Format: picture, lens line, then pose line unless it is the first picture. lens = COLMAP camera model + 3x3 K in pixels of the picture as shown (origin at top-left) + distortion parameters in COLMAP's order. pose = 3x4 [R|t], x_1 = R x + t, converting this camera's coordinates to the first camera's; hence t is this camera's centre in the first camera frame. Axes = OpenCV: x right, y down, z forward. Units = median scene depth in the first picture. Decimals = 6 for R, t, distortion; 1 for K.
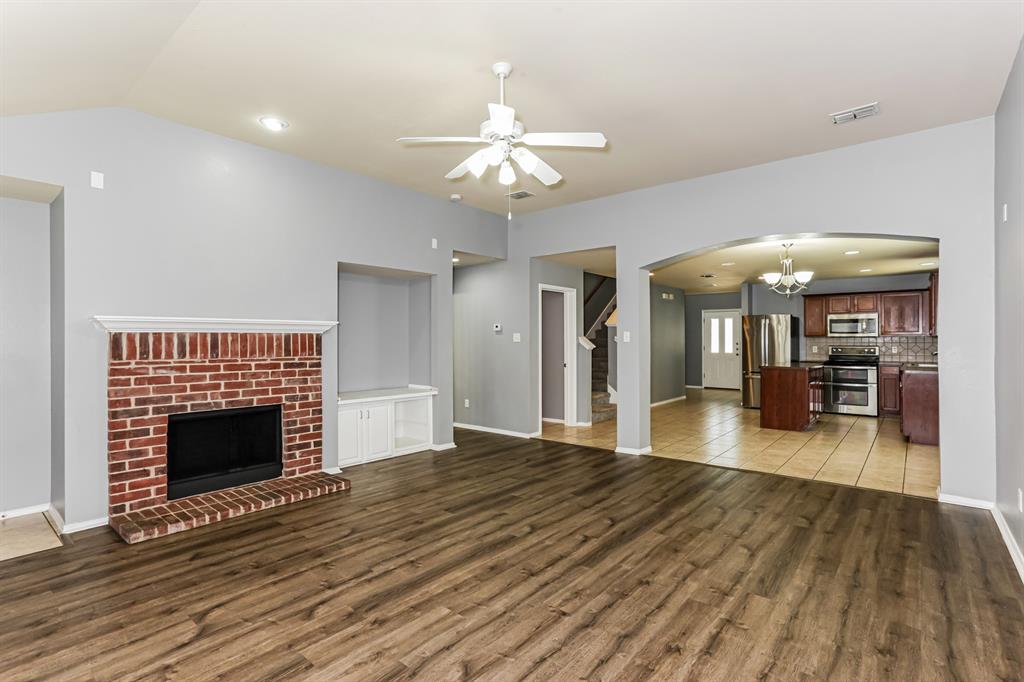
lens RADIAL K [[495.5, 0, 505.8], [0, 495.5, 341.5], [0, 0, 1]] dist [-0.040748, 0.022968]
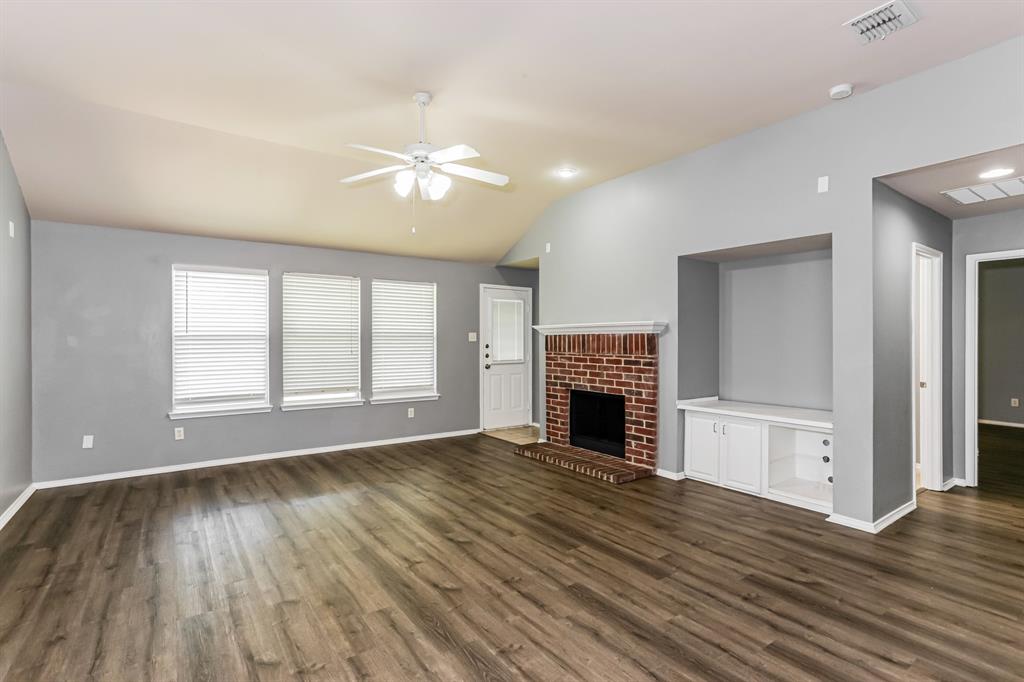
lens RADIAL K [[495.5, 0, 512.9], [0, 495.5, 343.7], [0, 0, 1]] dist [-0.040748, 0.022968]
pose [[-0.243163, 0.007773, -0.969954, 0.795328], [-0.000954, 0.999965, 0.008253, -0.003079], [0.969985, 0.002932, -0.243147, 1.129798]]
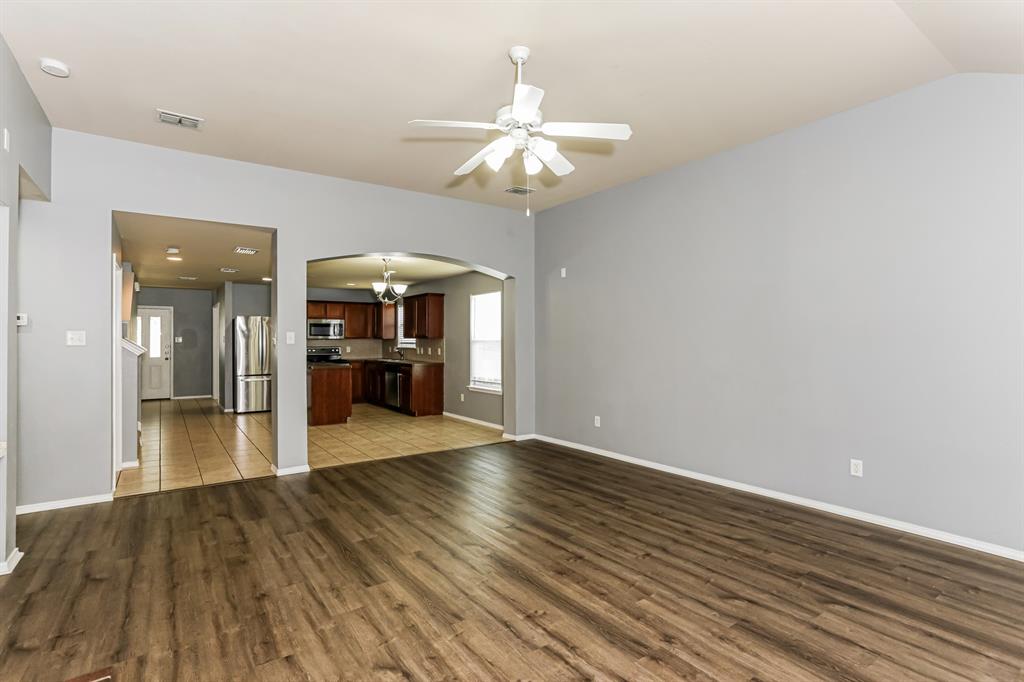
lens RADIAL K [[495.5, 0, 515.9], [0, 495.5, 340.8], [0, 0, 1]] dist [-0.040748, 0.022968]
pose [[0.238001, 0.000696, 0.971265, -0.706311], [0.004984, 0.999986, -0.001938, -0.001254], [-0.971252, 0.005303, 0.237994, 0.599523]]
